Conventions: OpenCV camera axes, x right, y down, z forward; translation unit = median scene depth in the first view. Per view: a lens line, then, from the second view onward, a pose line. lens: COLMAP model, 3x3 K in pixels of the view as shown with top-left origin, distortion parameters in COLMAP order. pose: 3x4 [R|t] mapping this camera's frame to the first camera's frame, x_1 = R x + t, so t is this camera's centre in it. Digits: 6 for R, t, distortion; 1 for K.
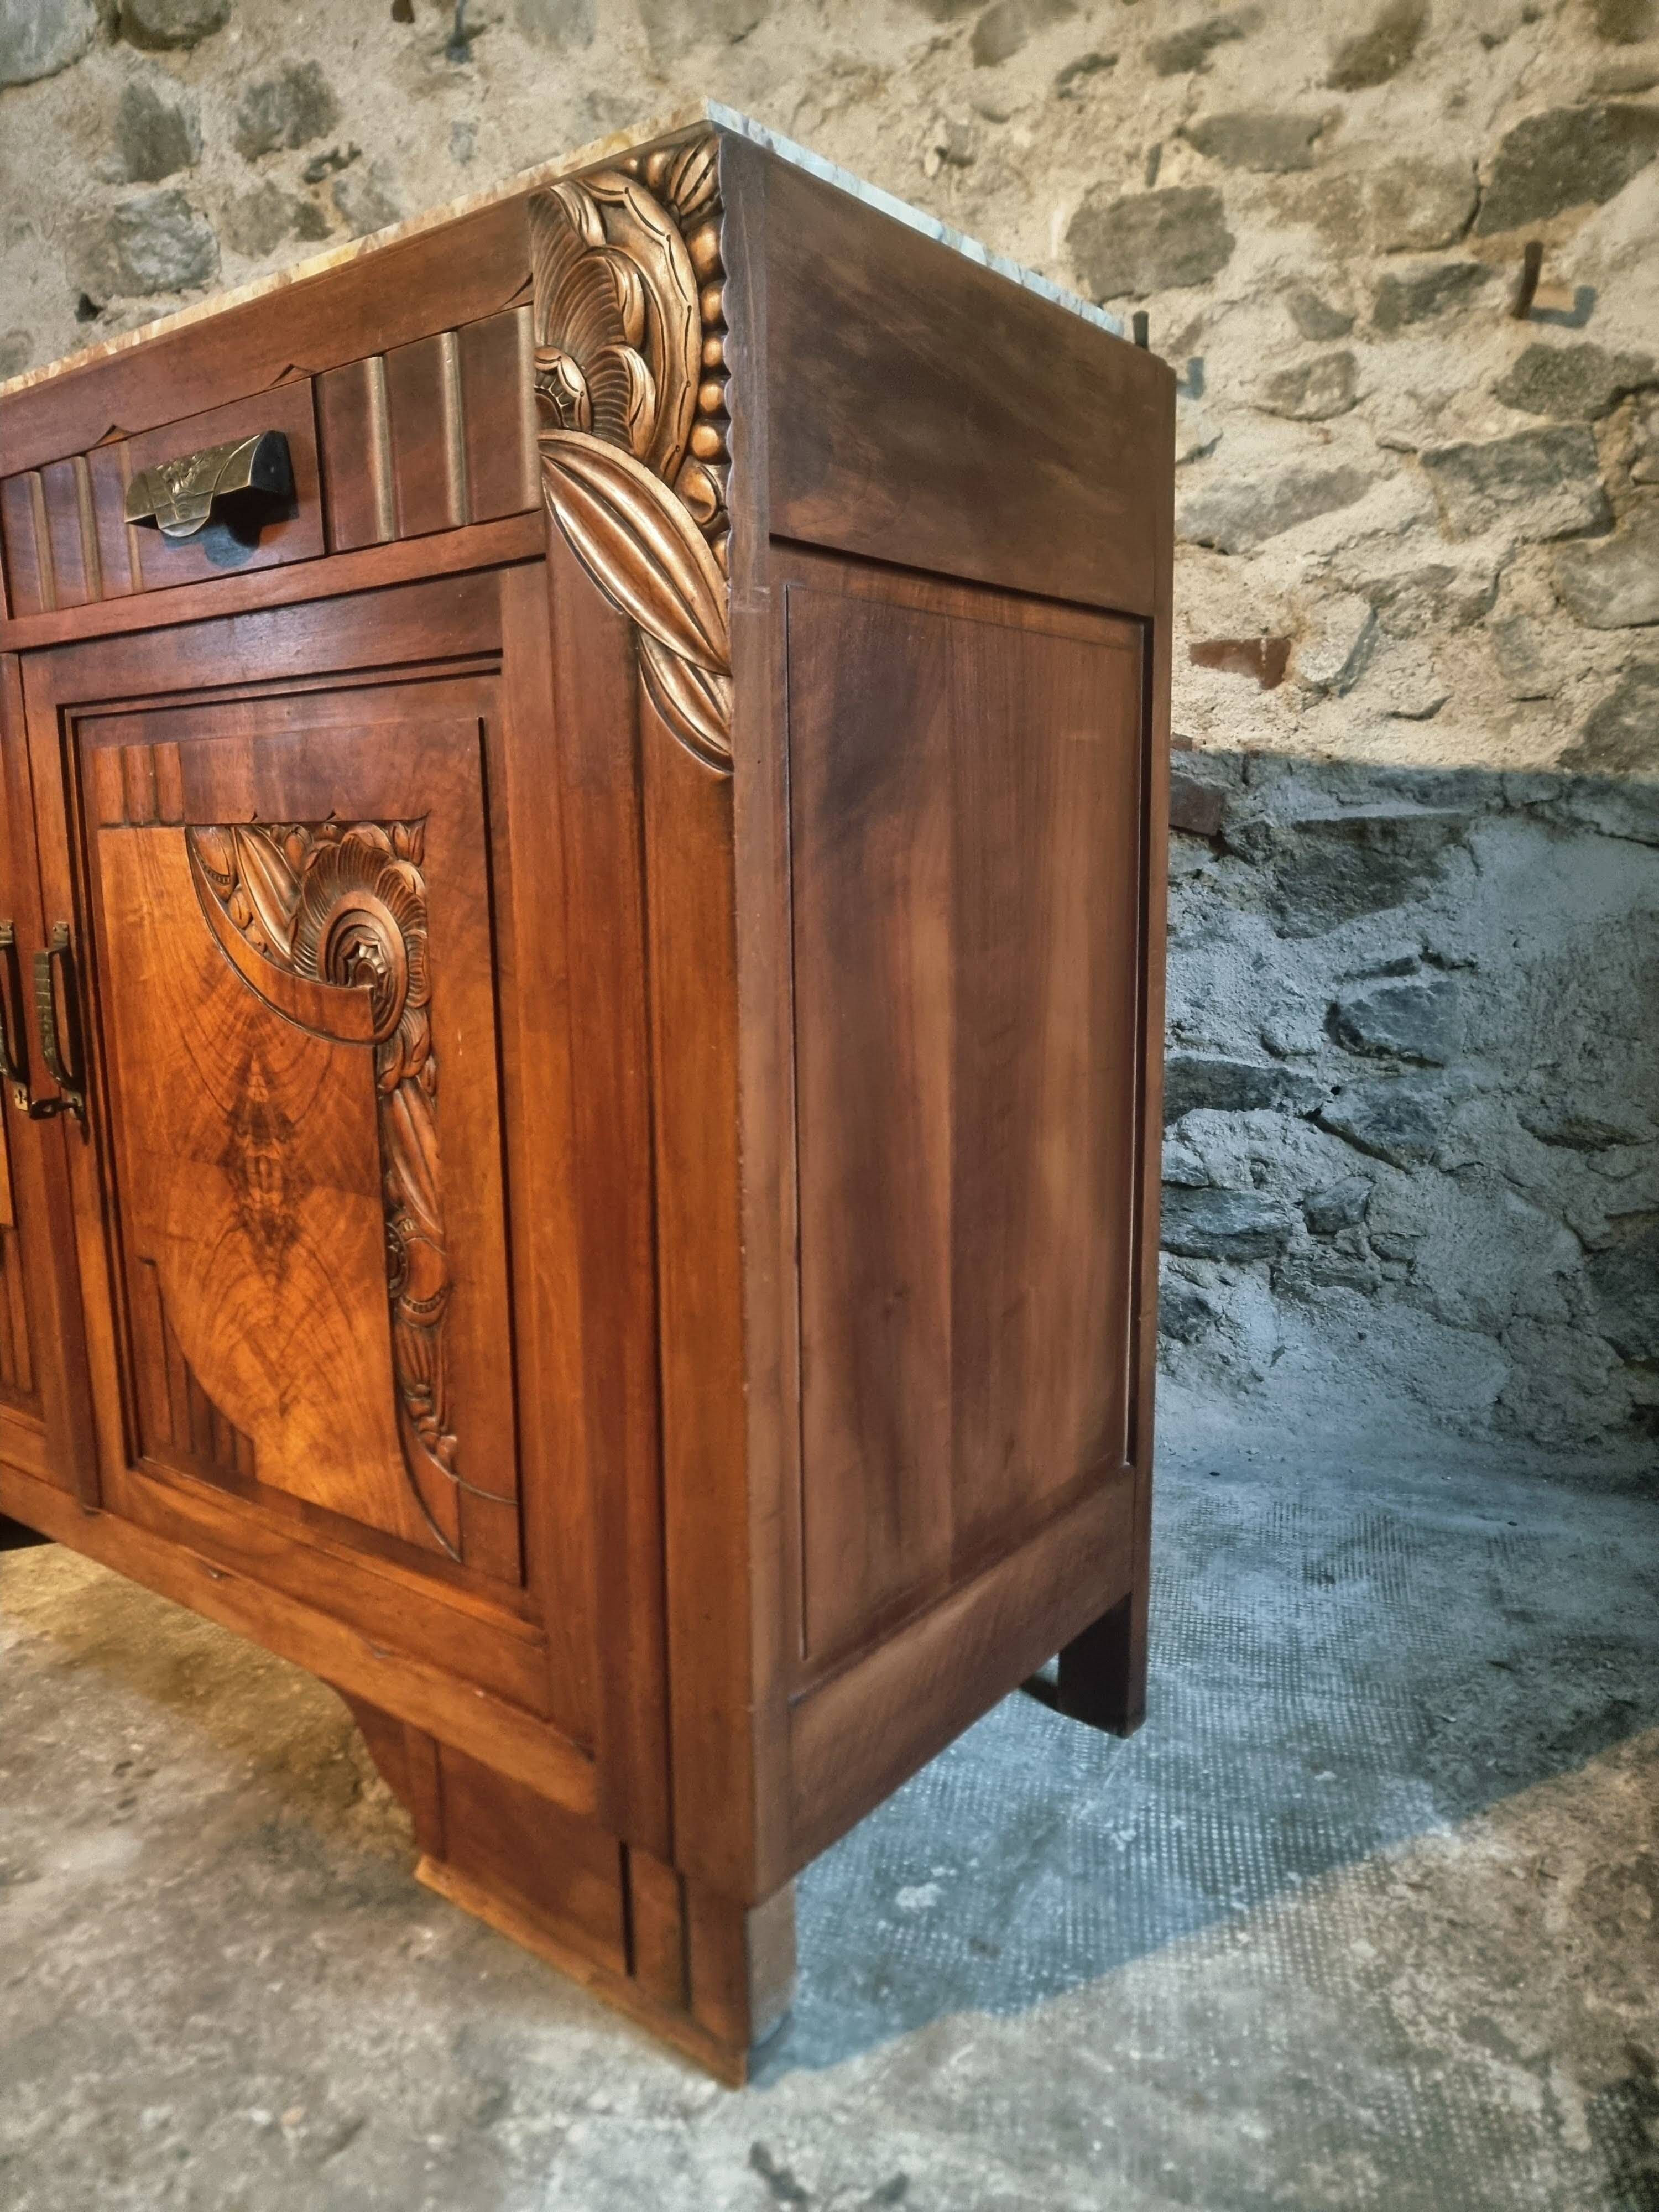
lens RADIAL K [[1527.3, 0, 819.1], [0, 1527.3, 1108.9], [0, 0, 1]] dist [0.073351, -0.069184]
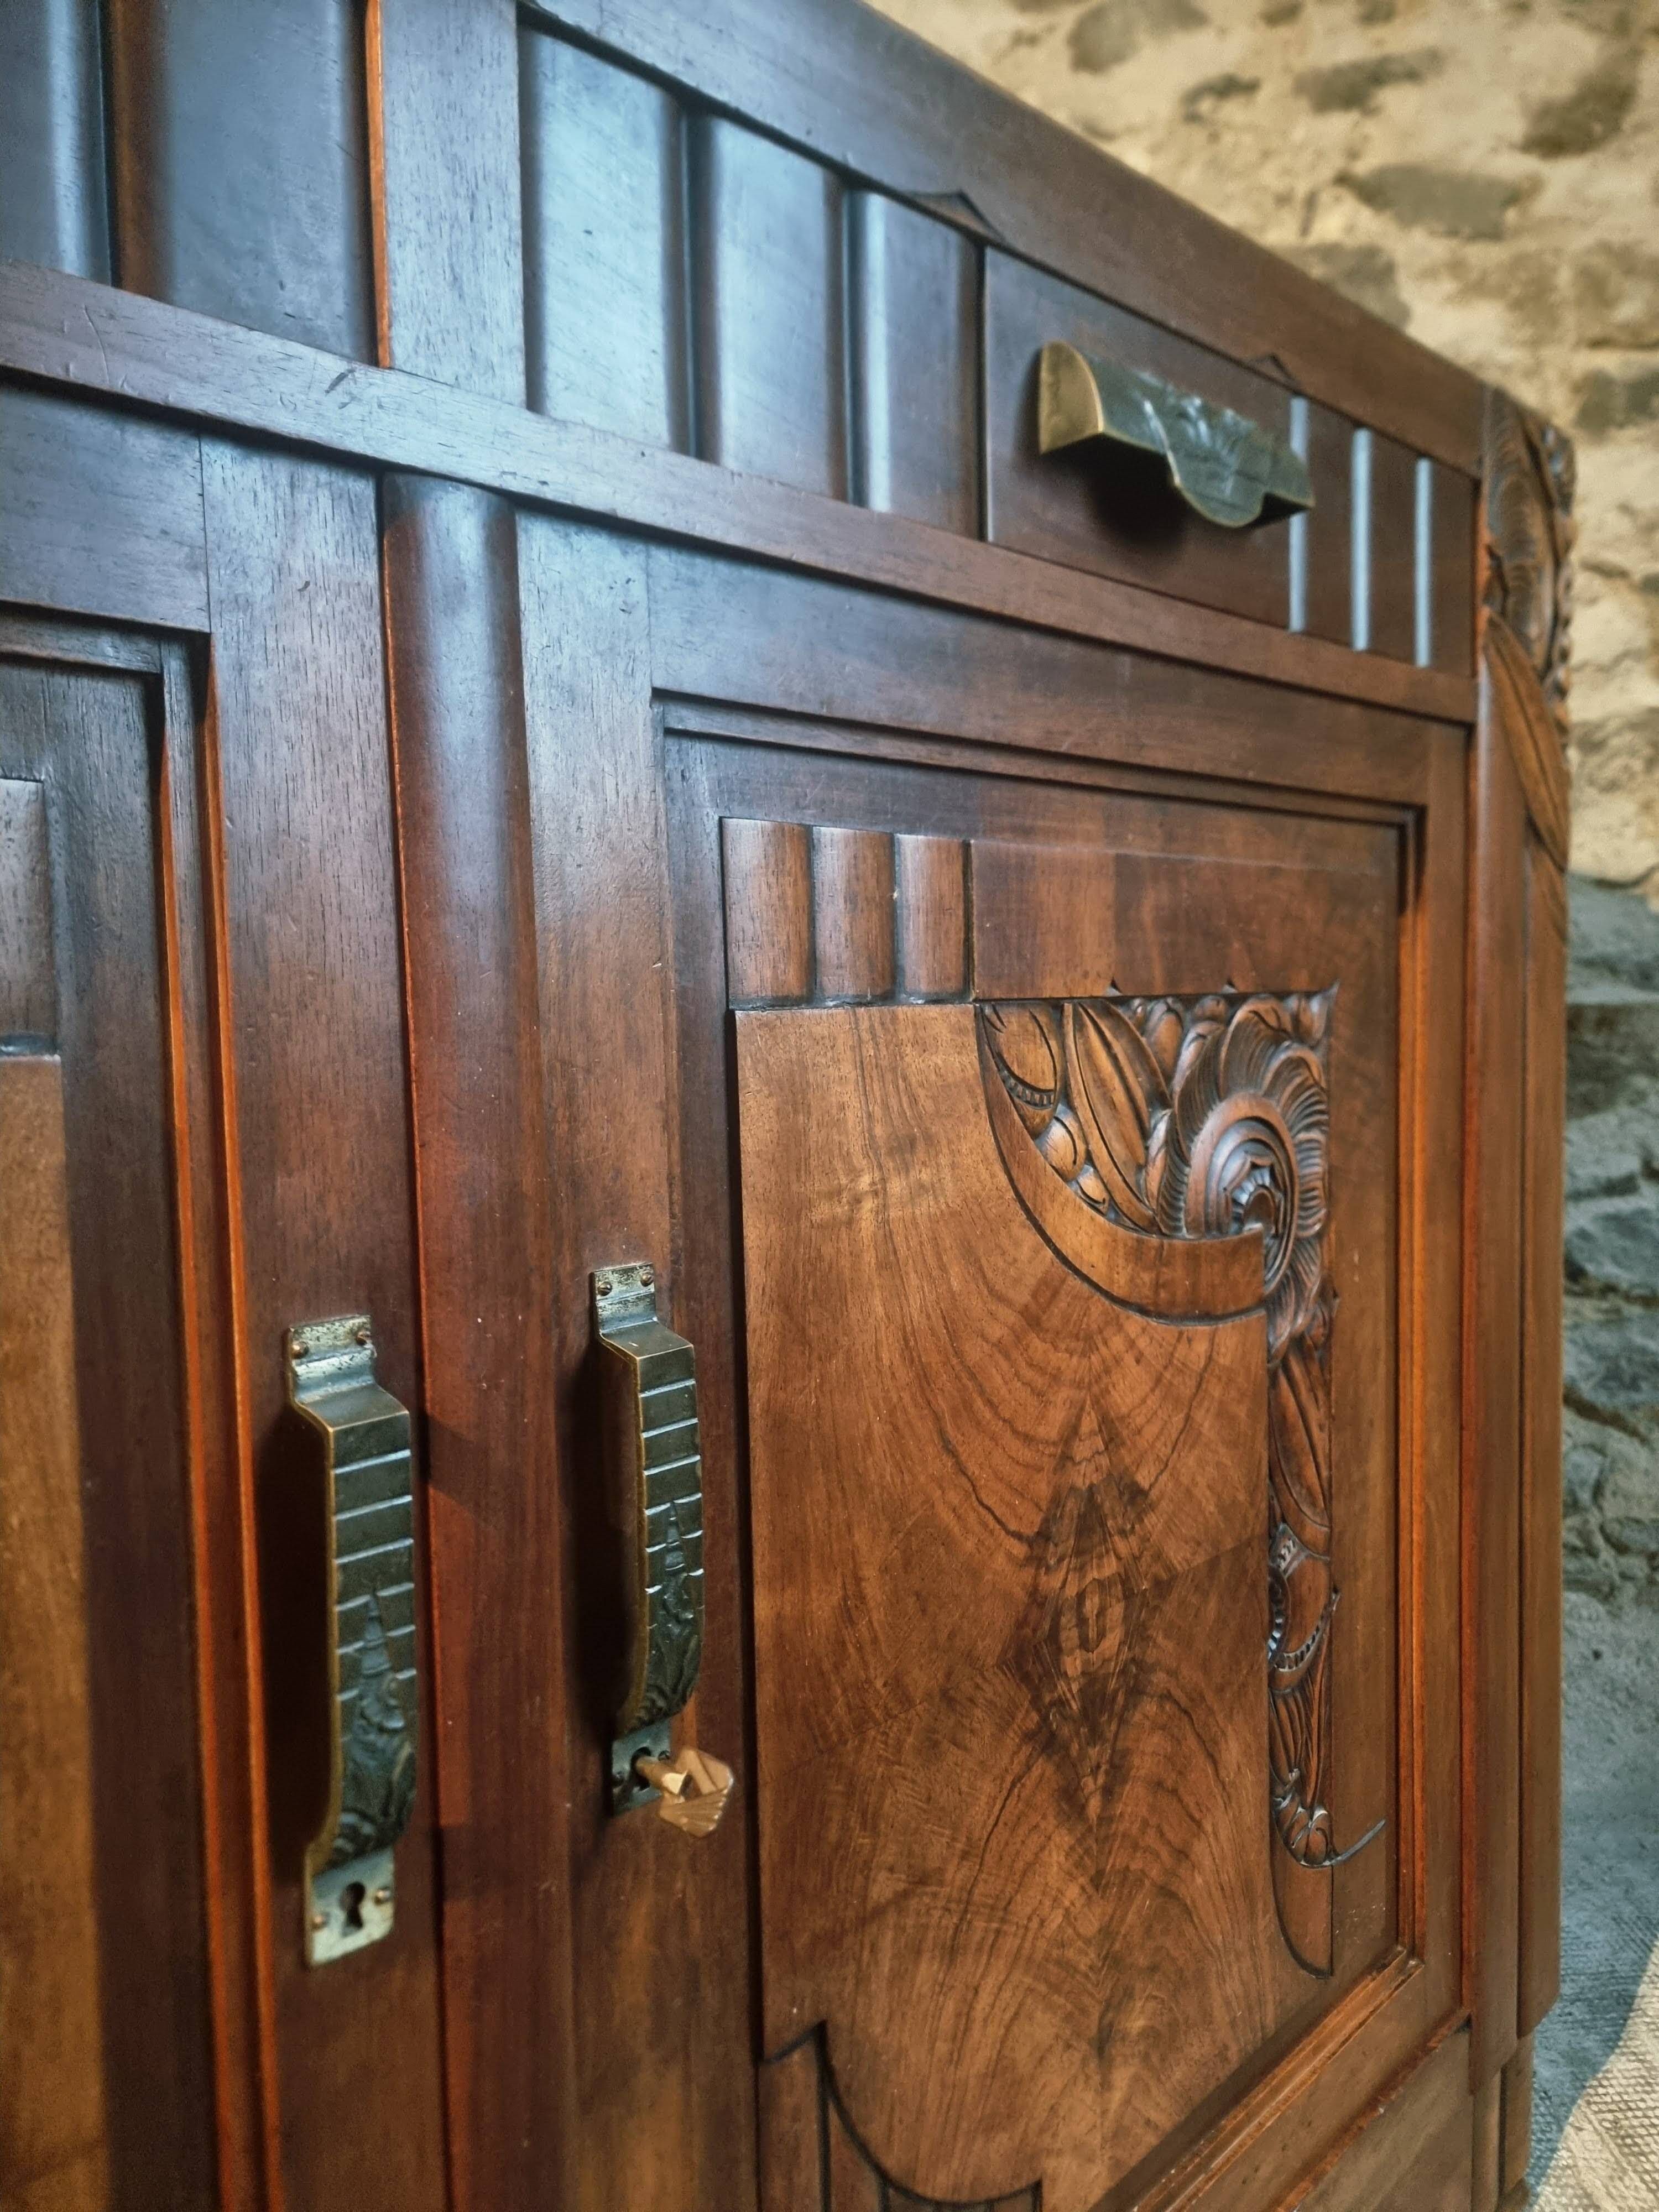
lens RADIAL K [[1577.8, 0, 797.4], [0, 1577.8, 1109.1], [0, 0, 1]] dist [0.068249, -0.061982]
pose [[0.133261, -0.061855, 0.989149, -0.612238], [0.189829, 0.981165, 0.035781, -0.116913], [-0.972731, 0.183001, 0.142493, 0.648992]]
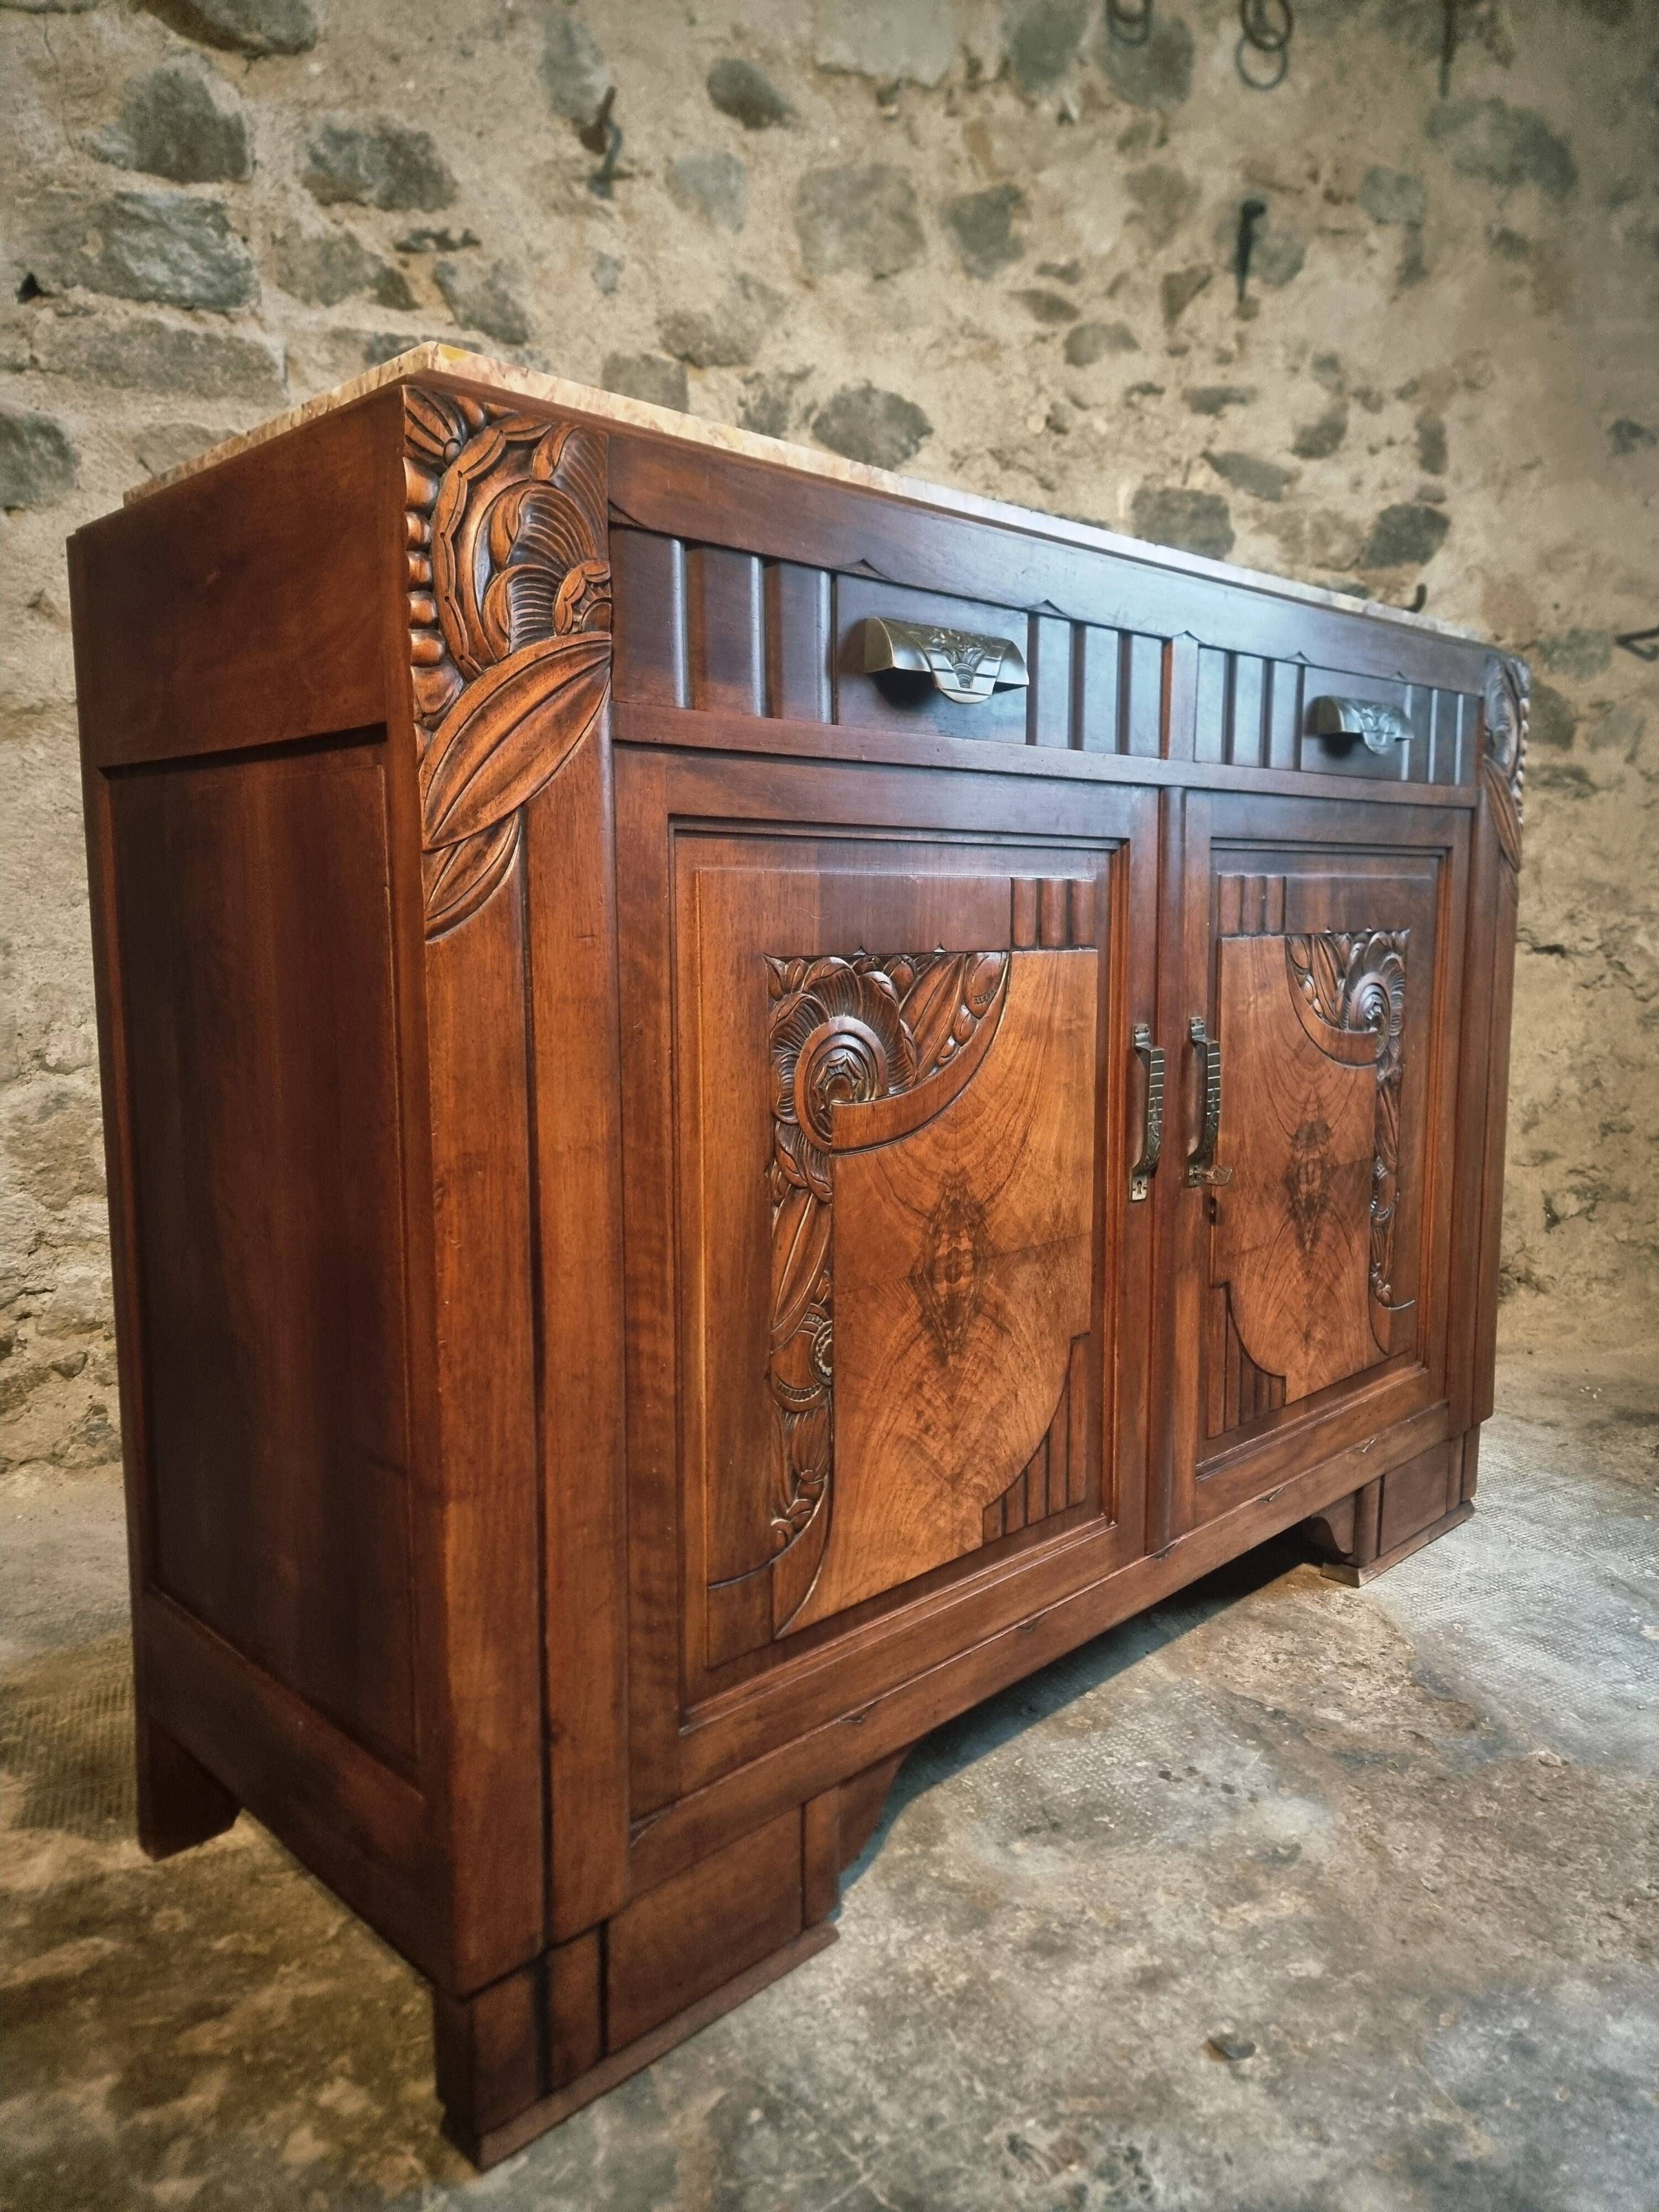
lens RADIAL K [[1538.1, 0, 812.6], [0, 1538.1, 1105.4], [0, 0, 1]] dist [0.065084, -0.059722]
pose [[0.749156, -0.062805, 0.659409, -0.995662], [0.105074, 0.994158, -0.024688, -0.038694], [-0.654006, 0.087782, 0.751379, 0.214935]]
